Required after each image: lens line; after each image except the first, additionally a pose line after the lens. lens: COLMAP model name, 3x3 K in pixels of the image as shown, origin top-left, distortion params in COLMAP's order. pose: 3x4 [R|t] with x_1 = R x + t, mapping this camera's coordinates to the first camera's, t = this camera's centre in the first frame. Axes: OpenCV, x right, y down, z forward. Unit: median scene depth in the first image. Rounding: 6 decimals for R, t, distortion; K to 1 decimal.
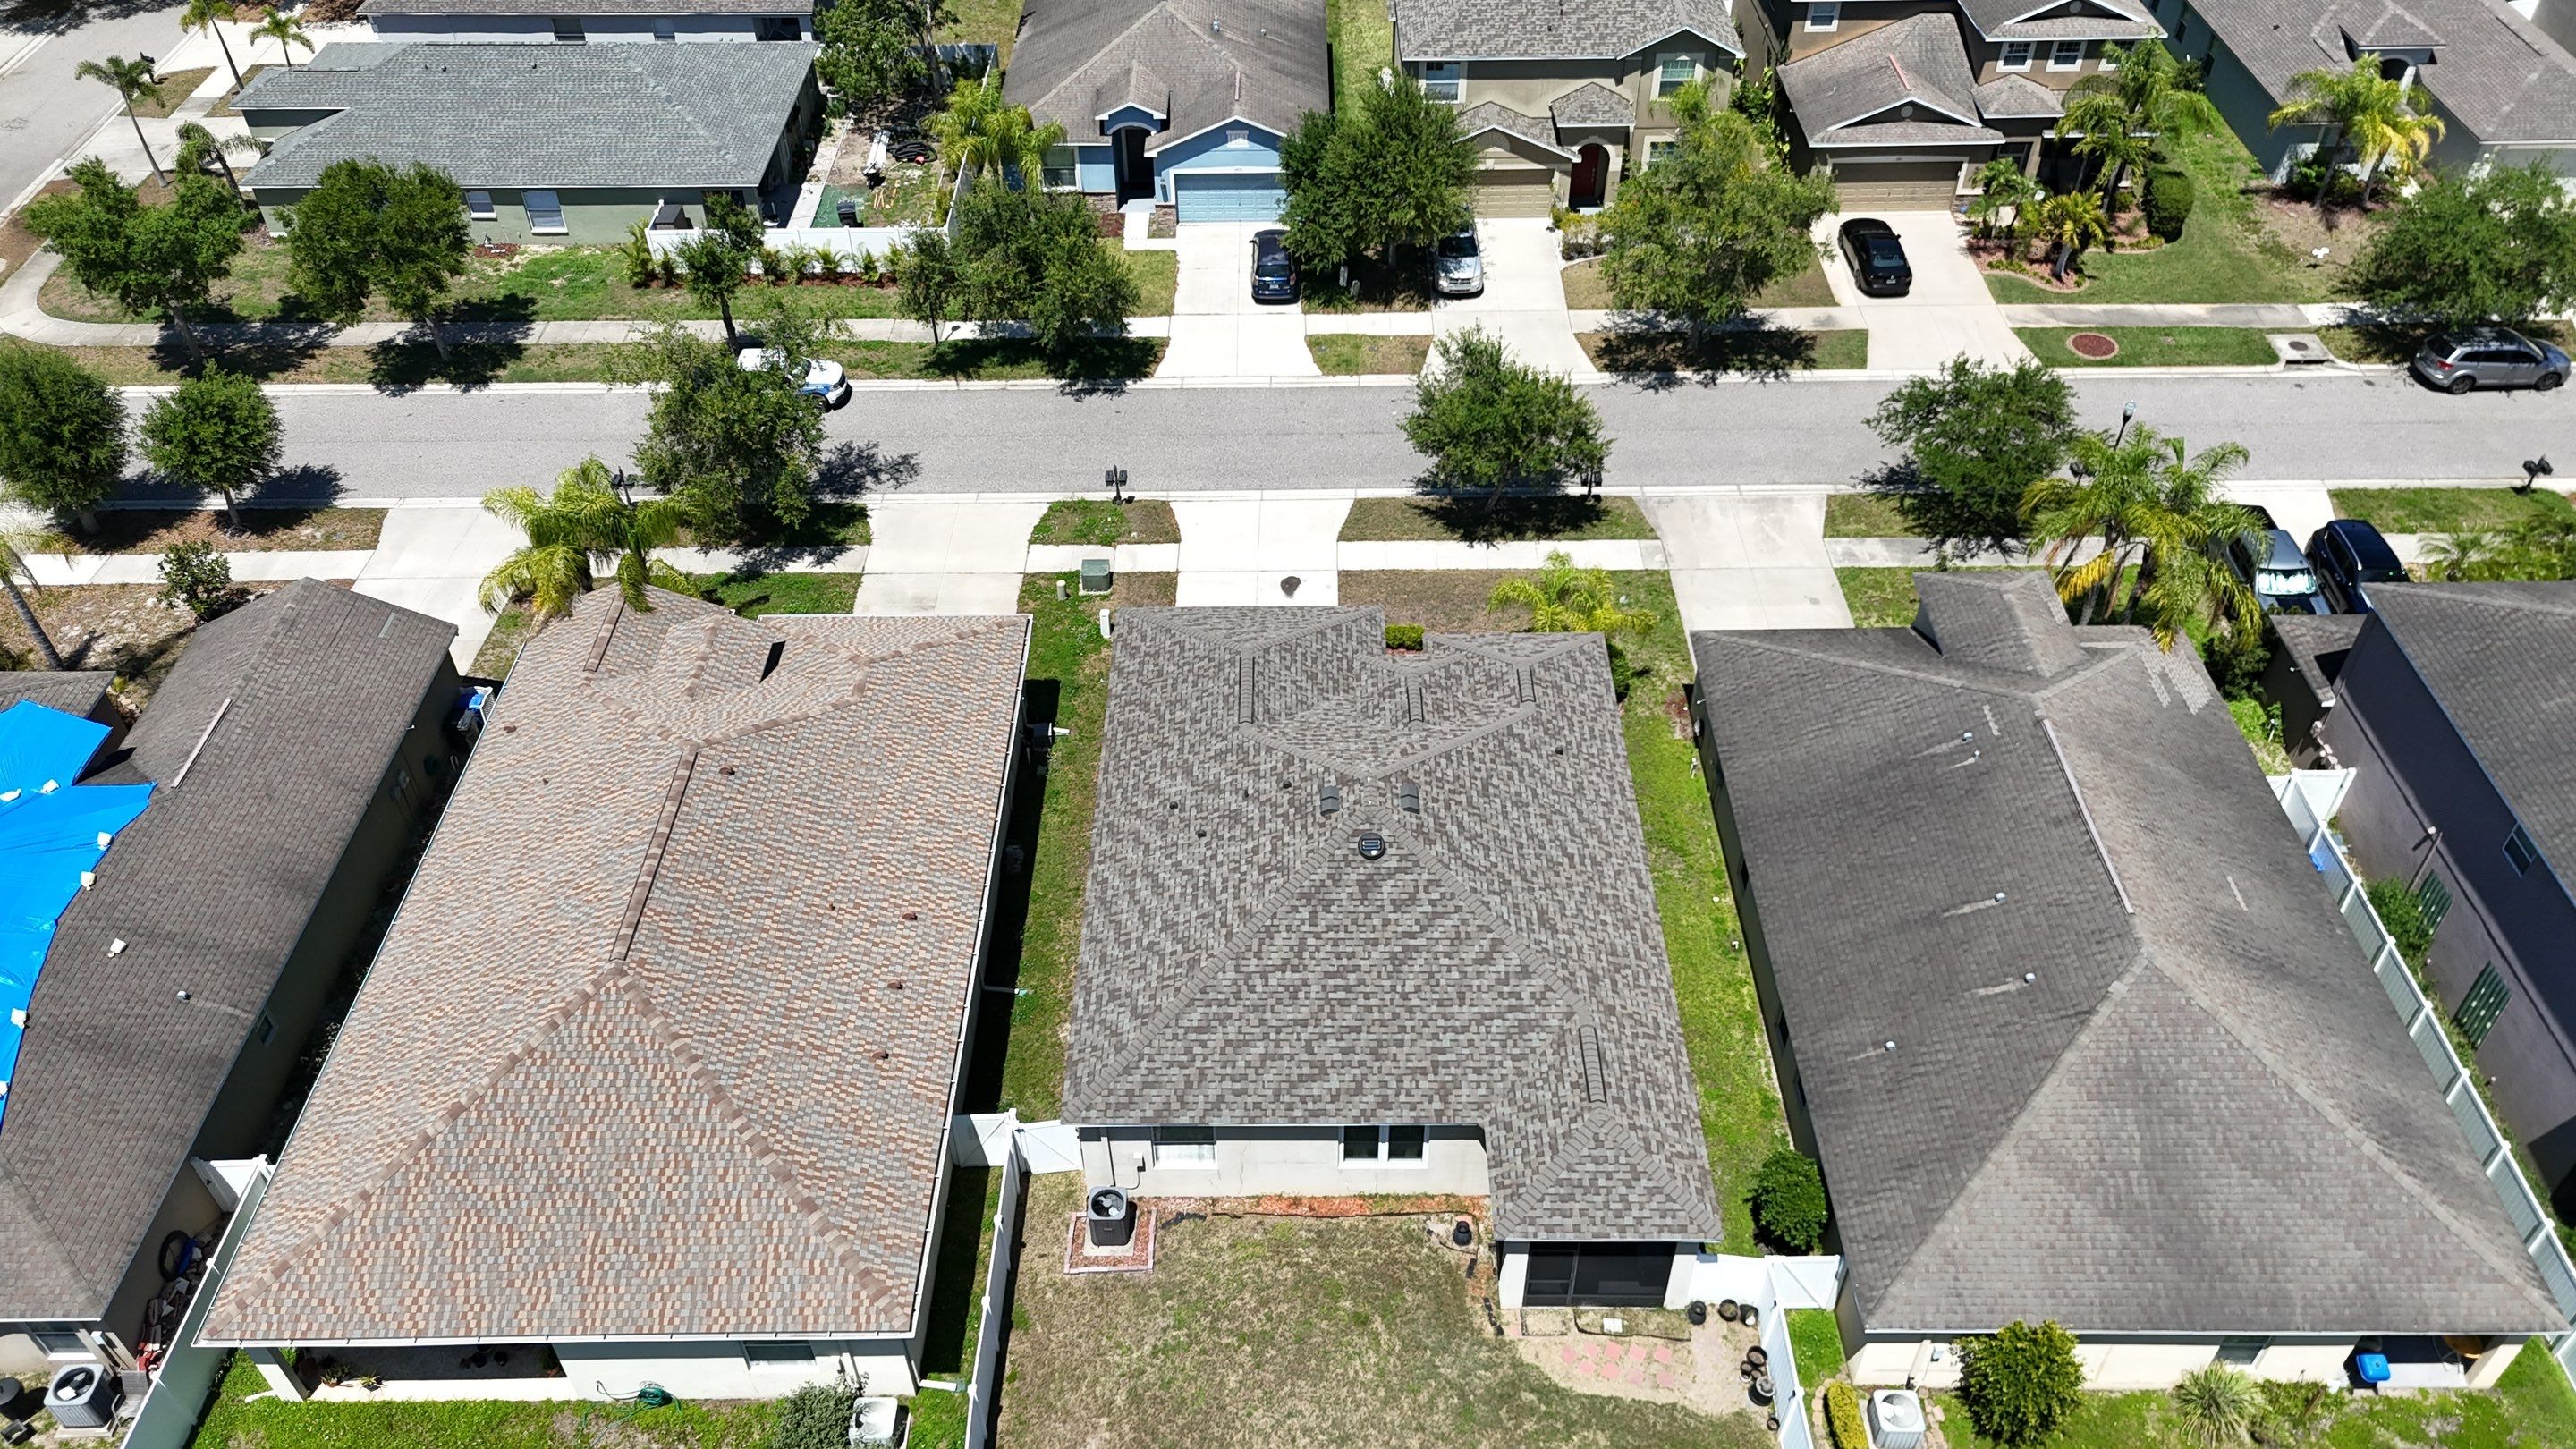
lens RADIAL K [[1891.9, 0, 1282.7], [0, 1891.9, 720.5], [0, 0, 1]] dist [0.087479, -0.093199]
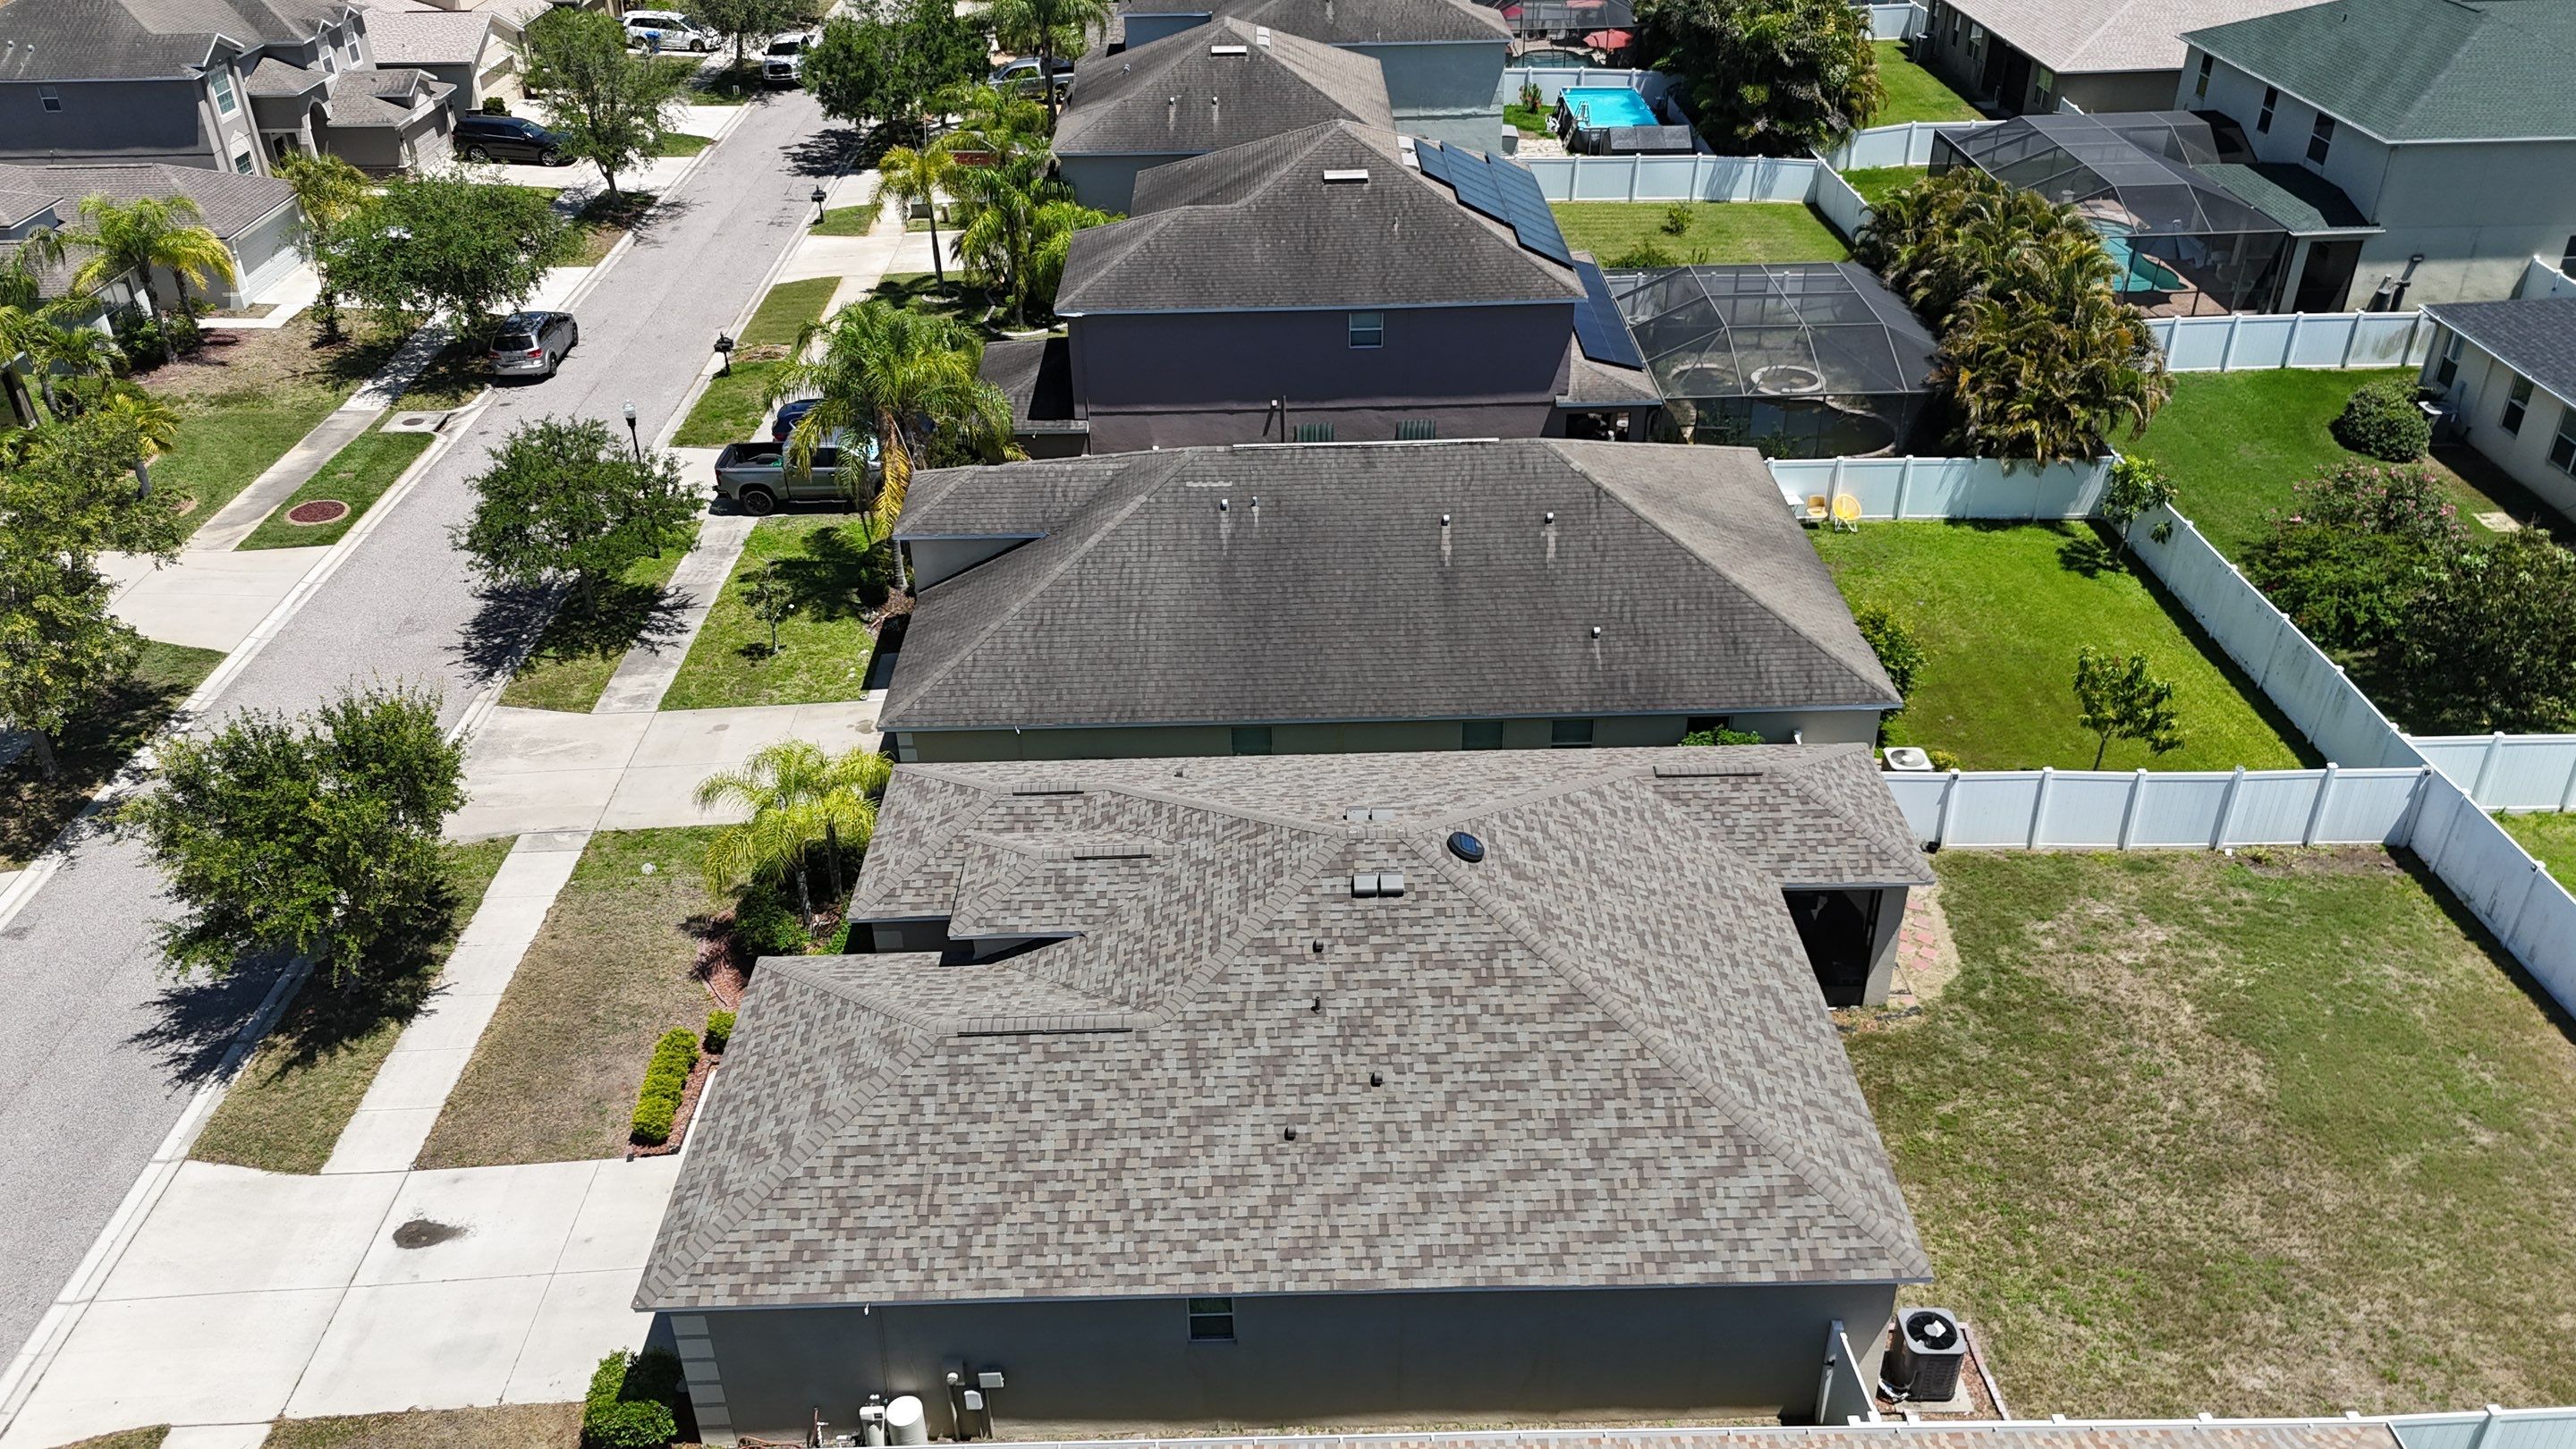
lens RADIAL K [[1891.9, 0, 1282.7], [0, 1891.9, 720.5], [0, 0, 1]] dist [0.087479, -0.093199]
pose [[-0.016497, -0.506583, 0.862033, -0.378005], [0.681768, 0.624948, 0.380305, -0.196295], [-0.731382, 0.593981, 0.335062, 0.551784]]
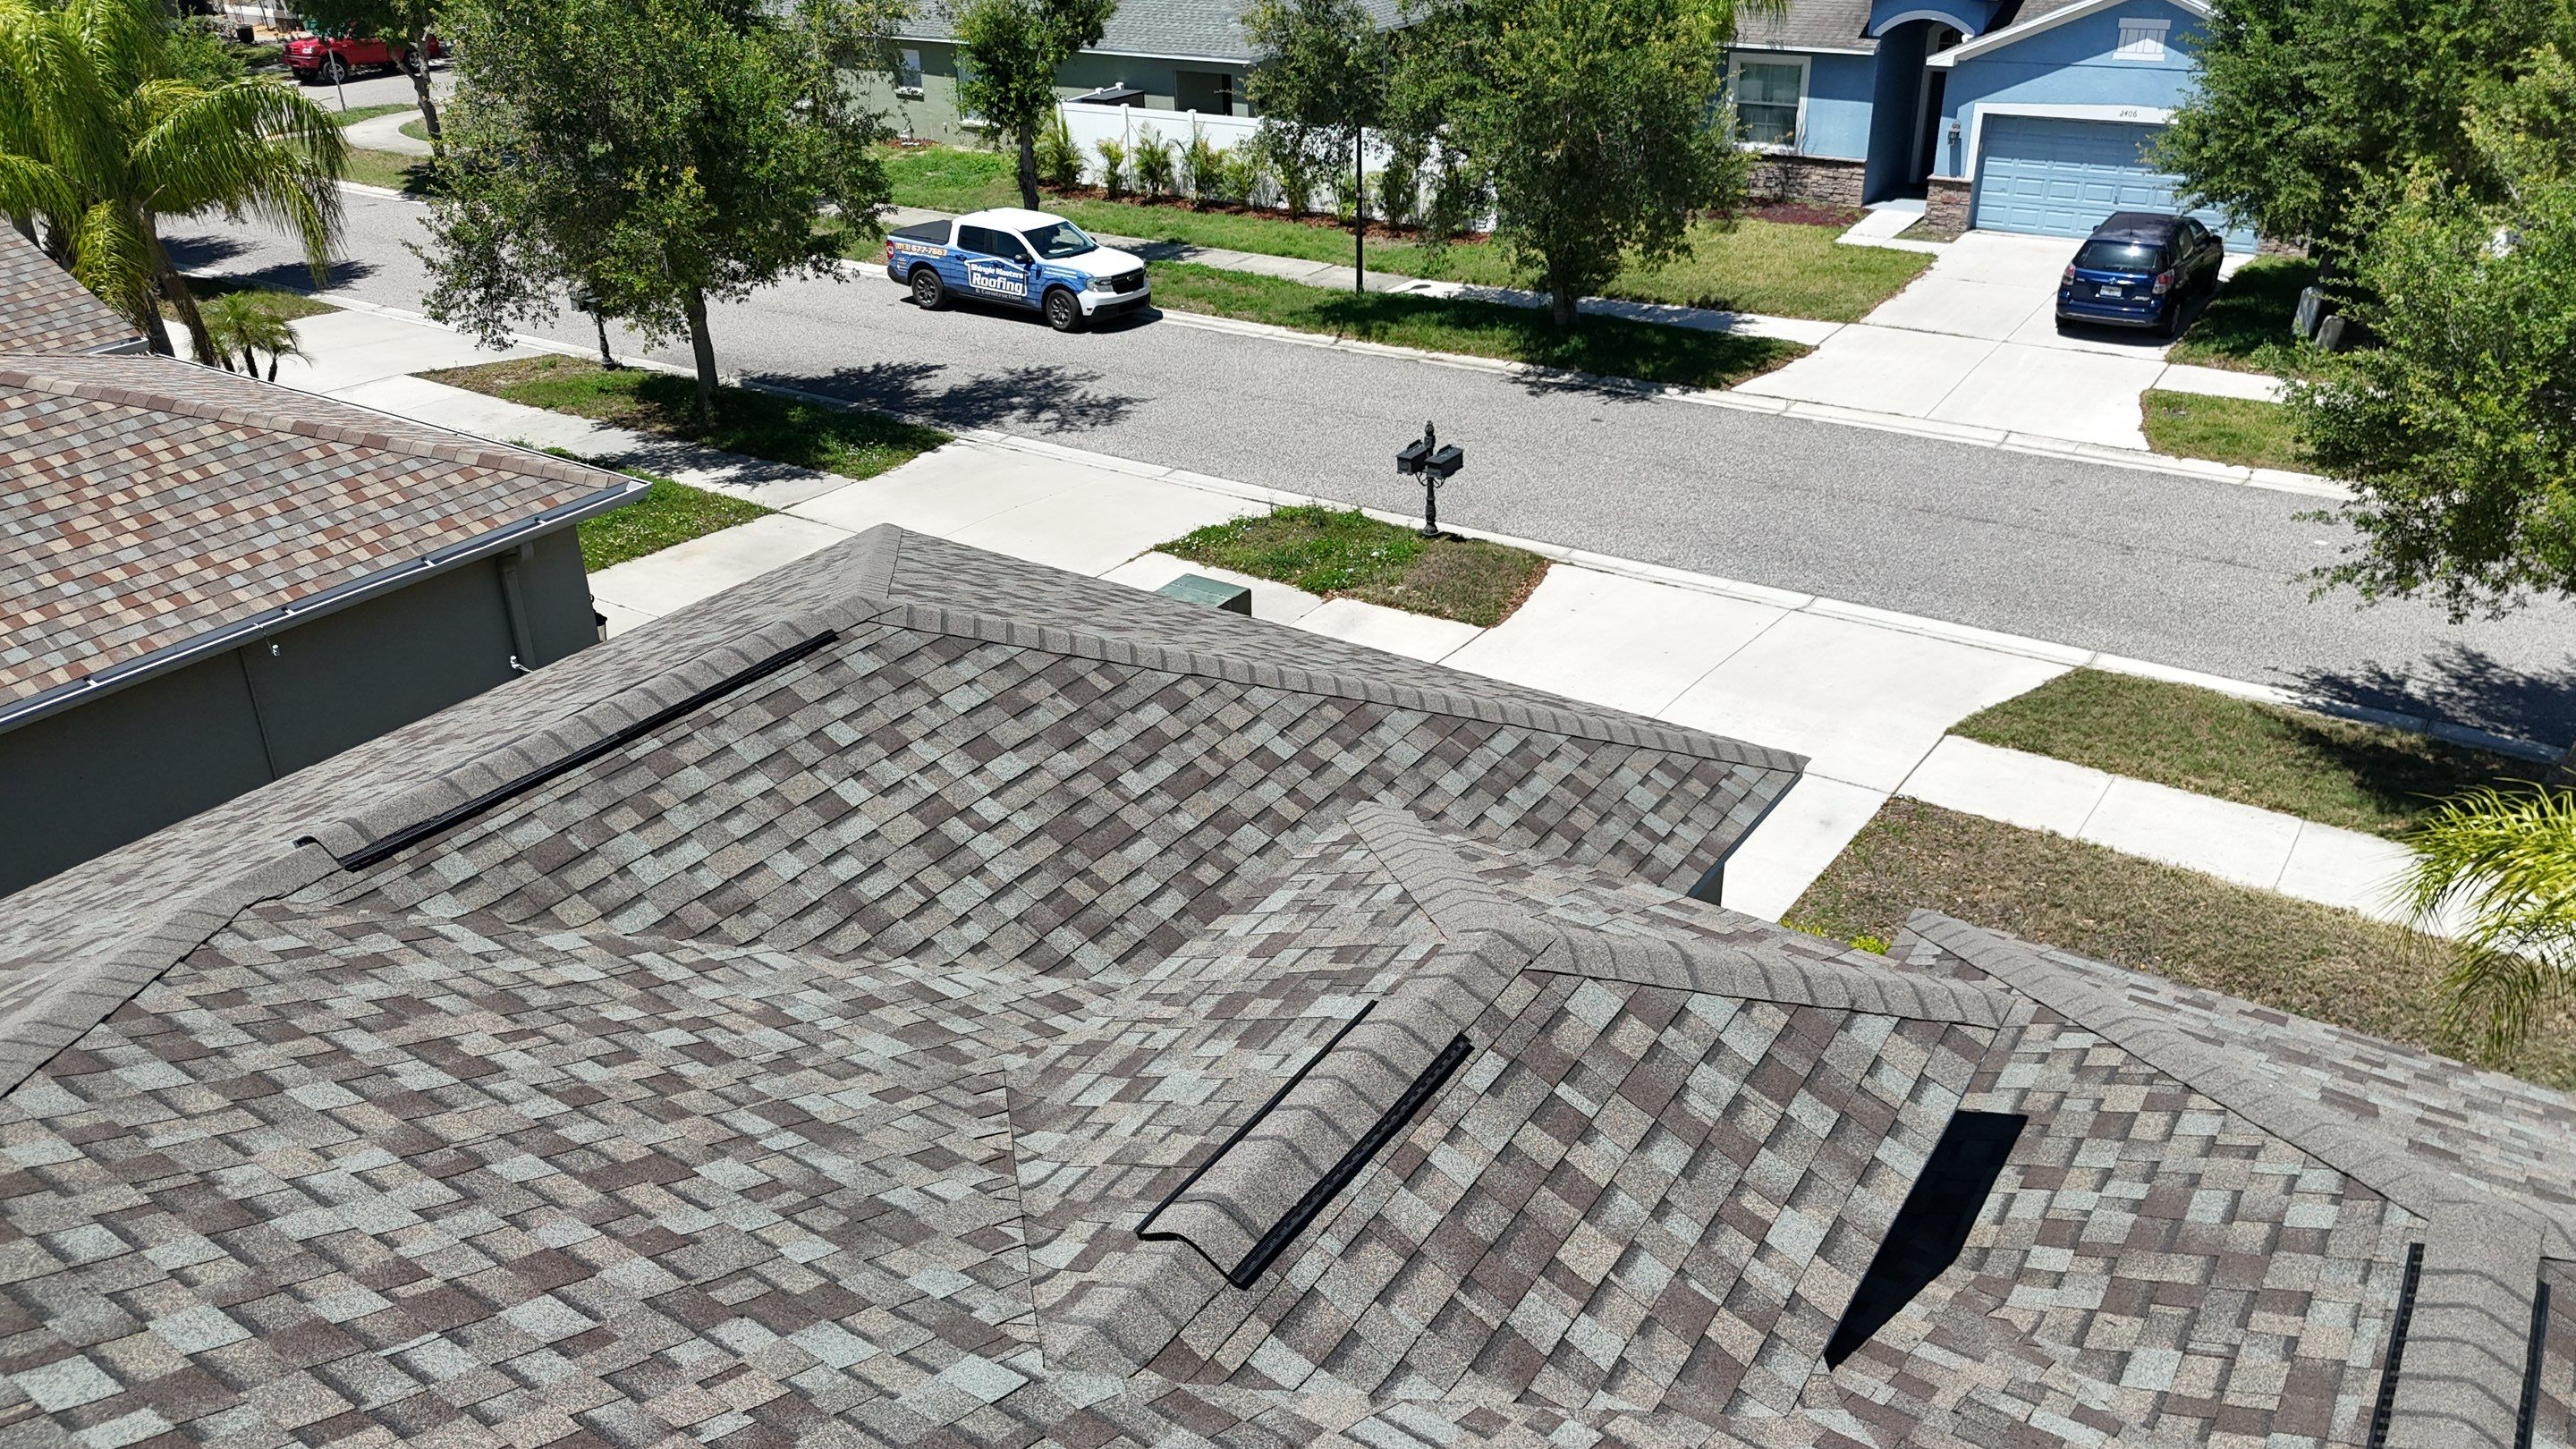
lens RADIAL K [[1896.7, 0, 1281.9], [0, 1896.7, 718.3], [0, 0, 1]] dist [0.075838, -0.079883]
pose [[0.829294, 0.243510, -0.502966, 0.095488], [-0.362884, 0.919133, -0.153329, -0.010503], [0.424956, 0.309673, 0.850597, 0.696505]]
